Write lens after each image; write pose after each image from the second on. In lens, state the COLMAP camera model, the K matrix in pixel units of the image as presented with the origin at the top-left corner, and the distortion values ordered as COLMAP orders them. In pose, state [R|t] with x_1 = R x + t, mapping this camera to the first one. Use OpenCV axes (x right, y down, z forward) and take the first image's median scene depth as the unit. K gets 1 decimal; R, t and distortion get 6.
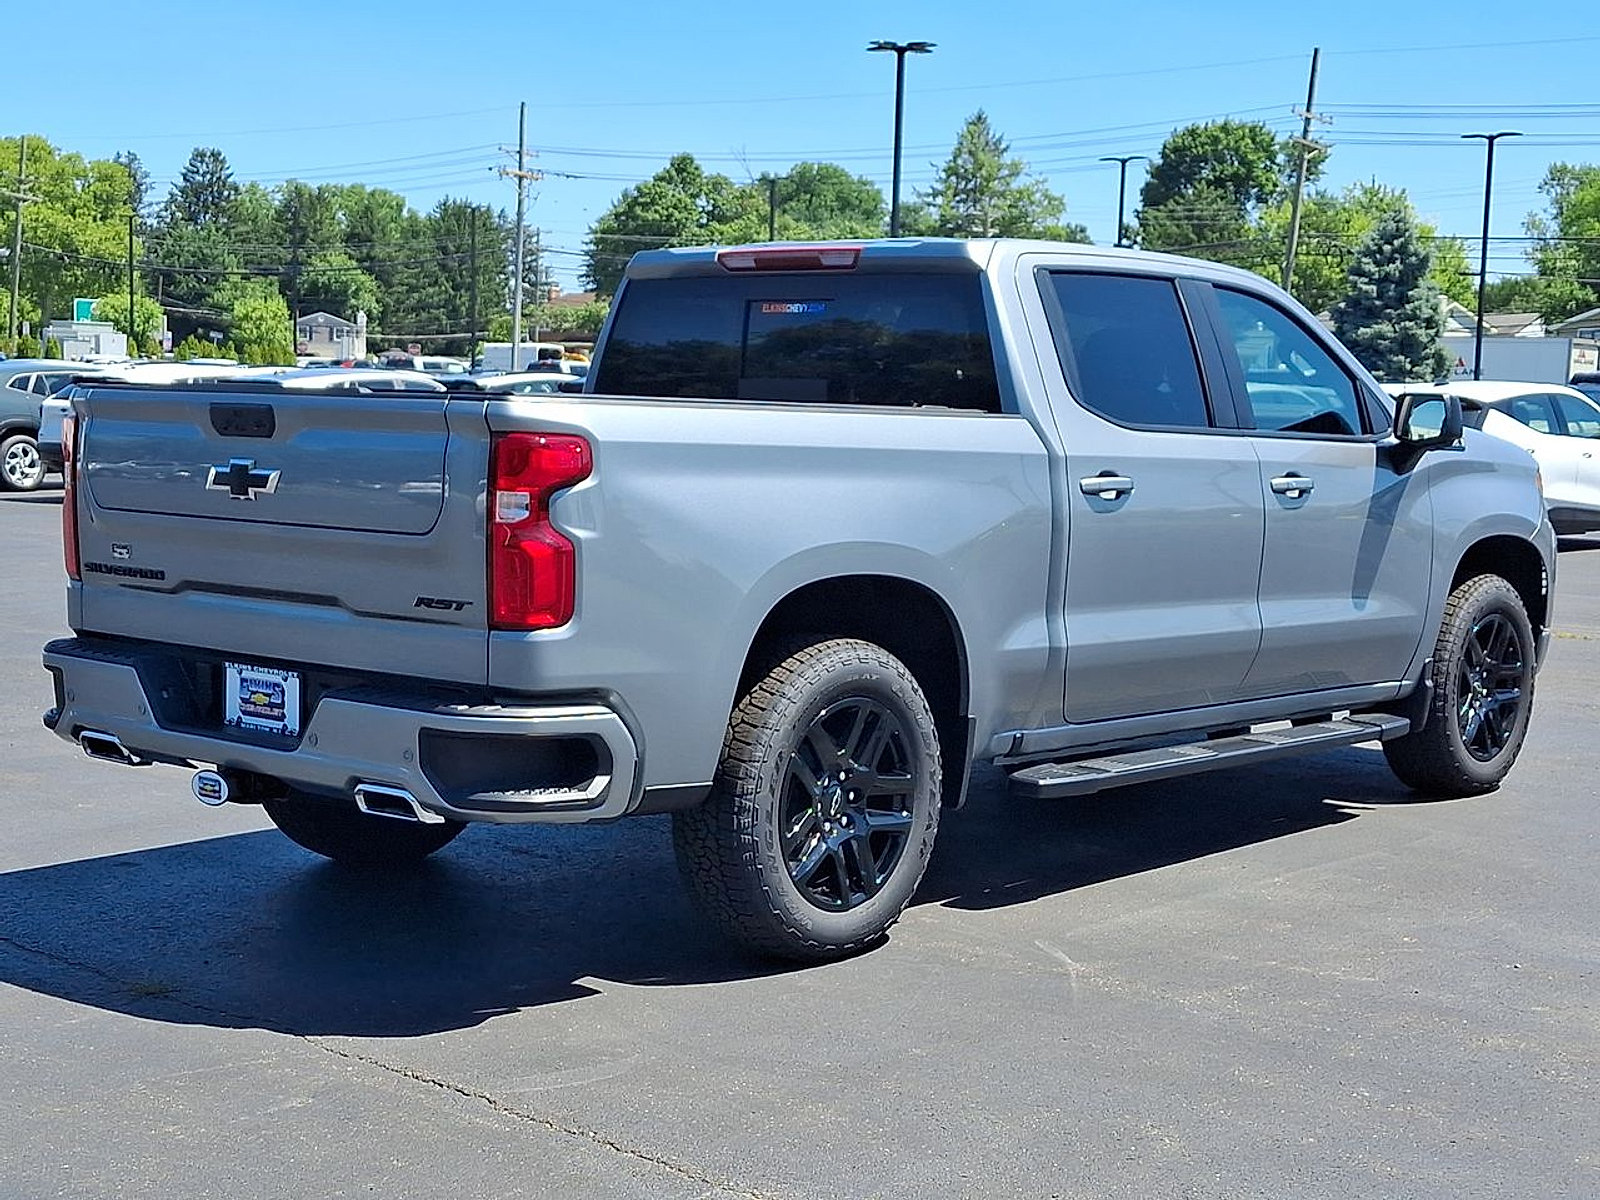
lens RADIAL K [[2422.9, 0, 800.0], [0, 2422.9, 600.0], [0, 0, 1]] dist [0.184429, -0.217466]
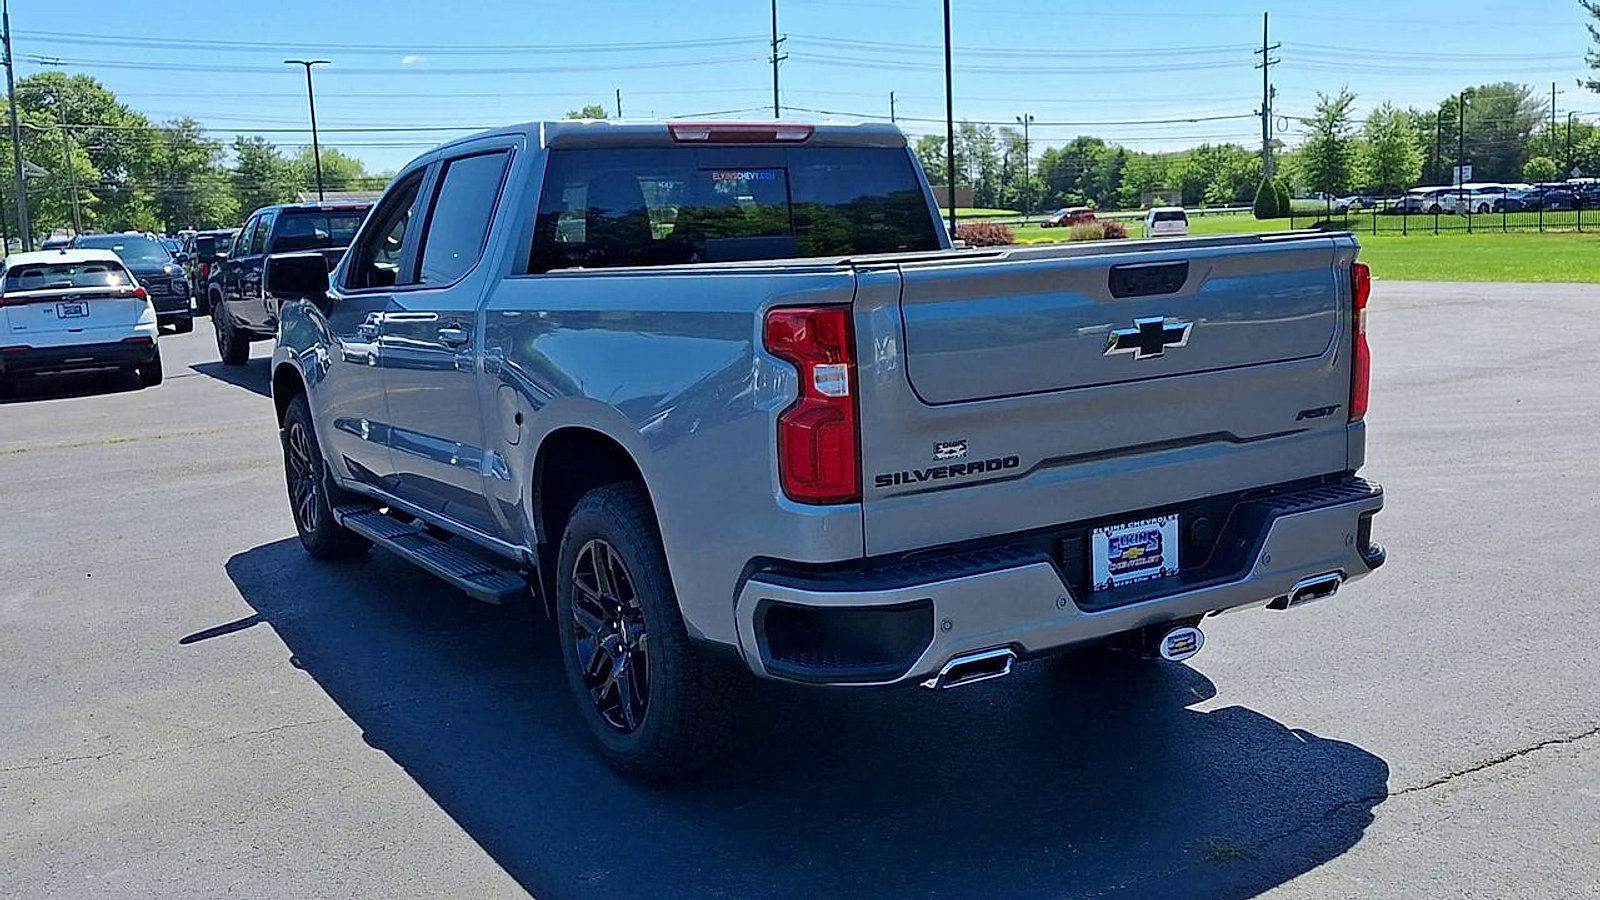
lens RADIAL K [[1477.4, 0, 803.4], [0, 1477.4, 430.5], [0, 0, 1]] dist [0.161564, -0.338431]
pose [[0.297344, -0.164097, 0.940563, -0.679118], [0.134150, 0.982528, 0.129009, -0.087643], [-0.945299, 0.087816, 0.314162, 0.755400]]
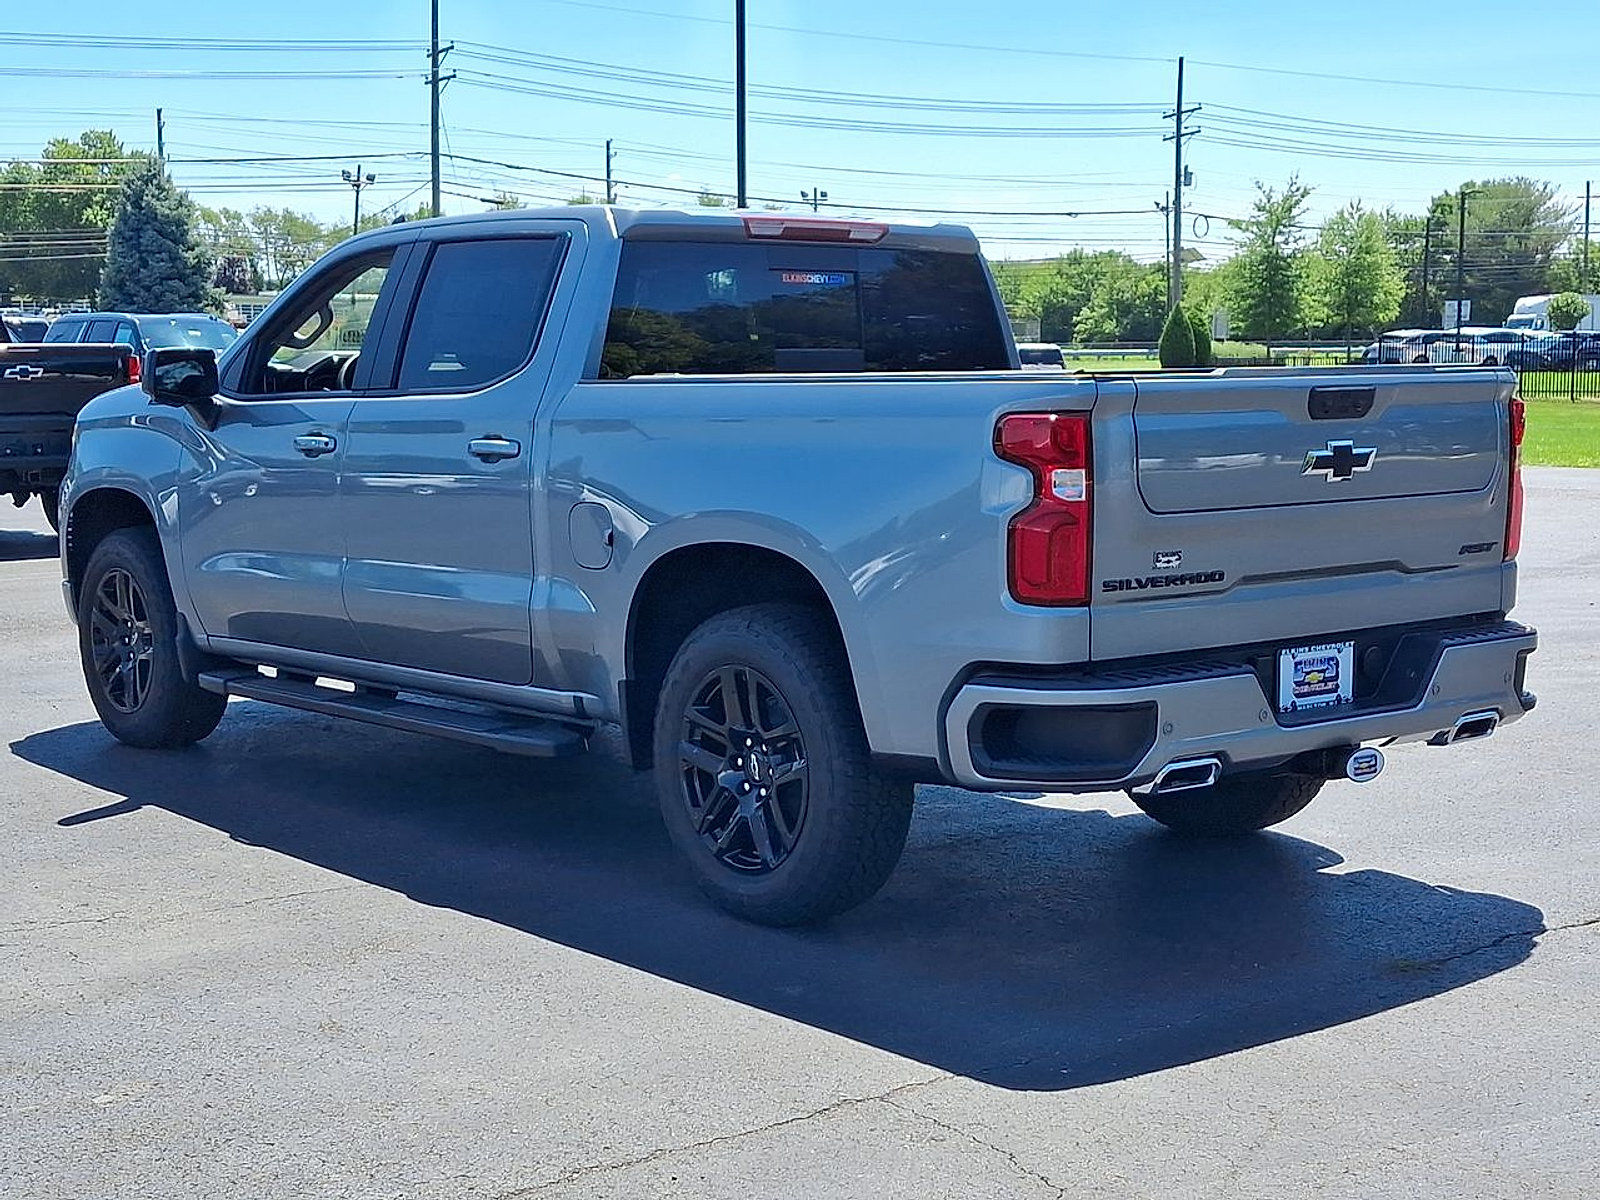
lens RADIAL K [[2422.9, 0, 800.0], [0, 2422.9, 600.0], [0, 0, 1]] dist [0.184429, -0.217466]
pose [[0.147590, -0.123859, 0.981262, -1.008146], [0.091464, 0.989585, 0.111153, -0.100078], [-0.984810, 0.073345, 0.157382, 0.850901]]
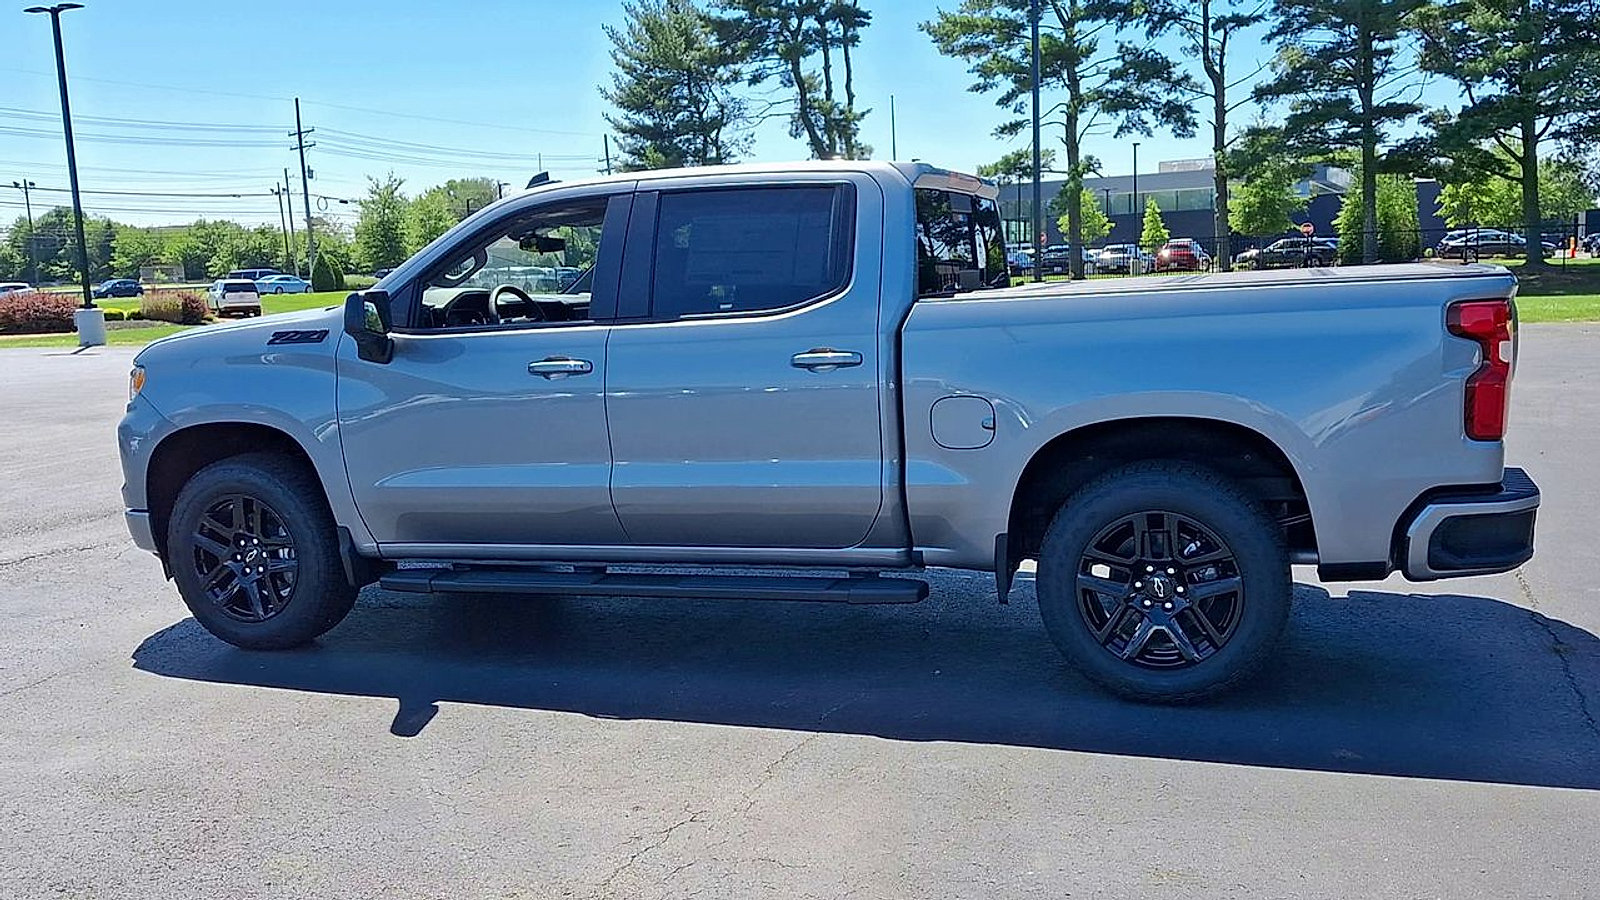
lens RADIAL K [[1414.2, 0, 800.0], [0, 1414.2, 450.0], [0, 0, 1]] dist [0.019438, -0.012248]
pose [[-0.383200, -0.130226, 0.914439, -0.695537], [0.109864, 0.976557, 0.185111, -0.145816], [-0.917108, 0.171398, -0.359910, 1.375753]]
